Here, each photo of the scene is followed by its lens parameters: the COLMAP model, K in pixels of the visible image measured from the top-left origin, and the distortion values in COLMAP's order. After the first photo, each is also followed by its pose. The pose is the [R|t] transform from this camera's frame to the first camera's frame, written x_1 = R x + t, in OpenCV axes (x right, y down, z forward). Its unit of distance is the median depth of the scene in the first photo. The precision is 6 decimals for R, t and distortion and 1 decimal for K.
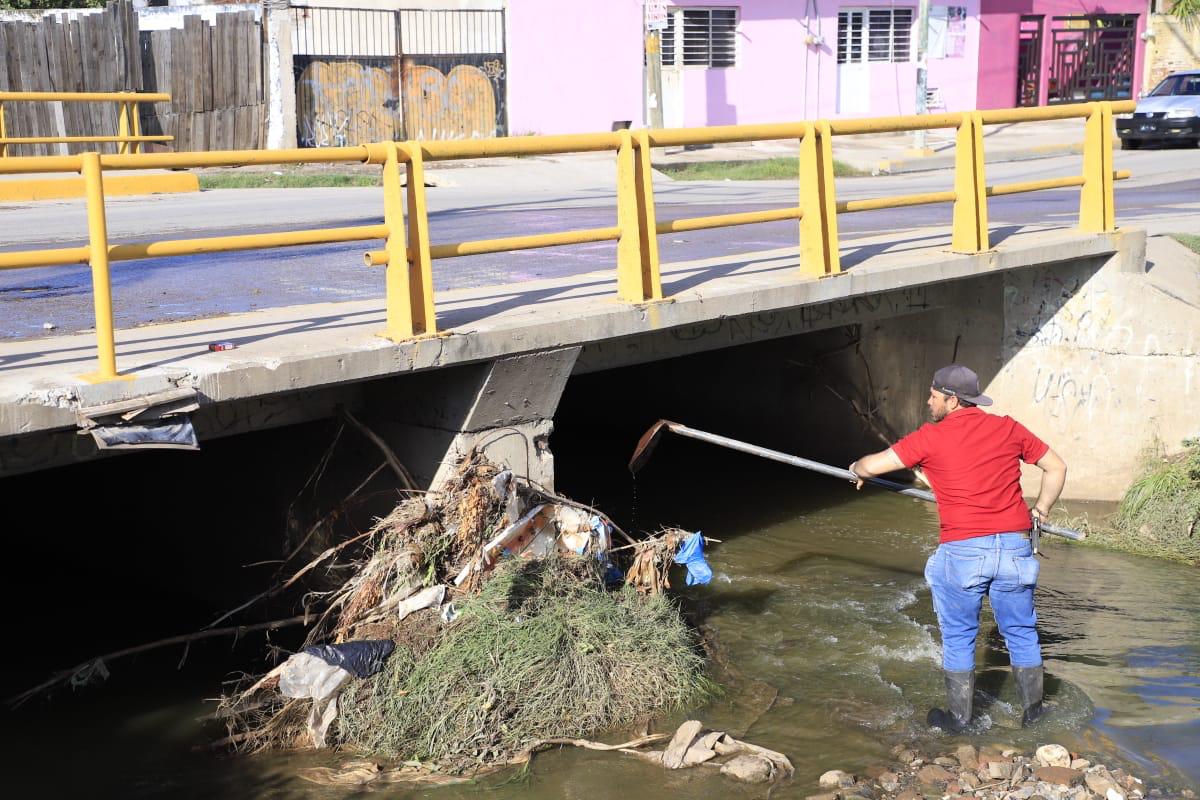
lens RADIAL K [[1670.6, 0, 602.8], [0, 1670.6, 399.5], [0, 0, 1]] dist [0.175811, 0.000000]
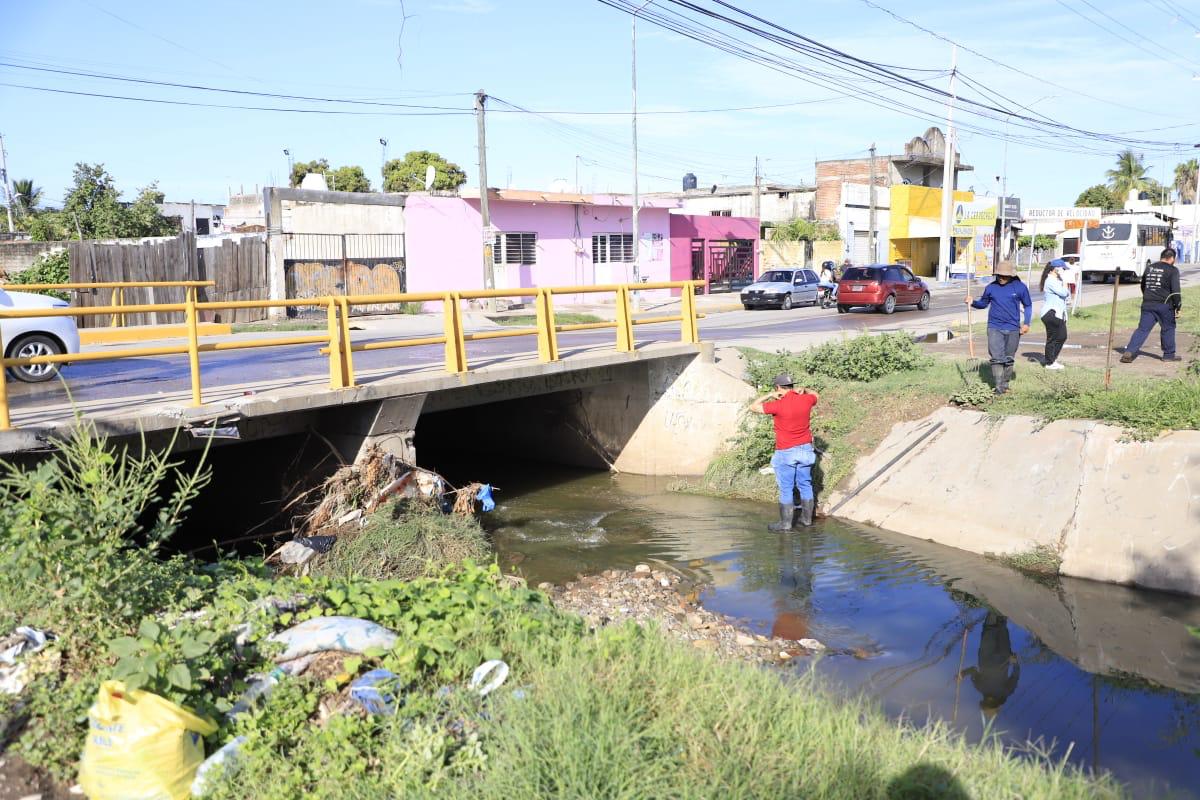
lens RADIAL K [[964.9, 0, 603.8], [0, 964.9, 396.4], [0, 0, 1]] dist [-0.019041, 0.014624]
pose [[0.990119, -0.022014, 0.138488, 0.026783], [0.030219, 0.997892, -0.057432, 0.032415], [-0.136932, 0.061049, 0.988697, -0.148538]]
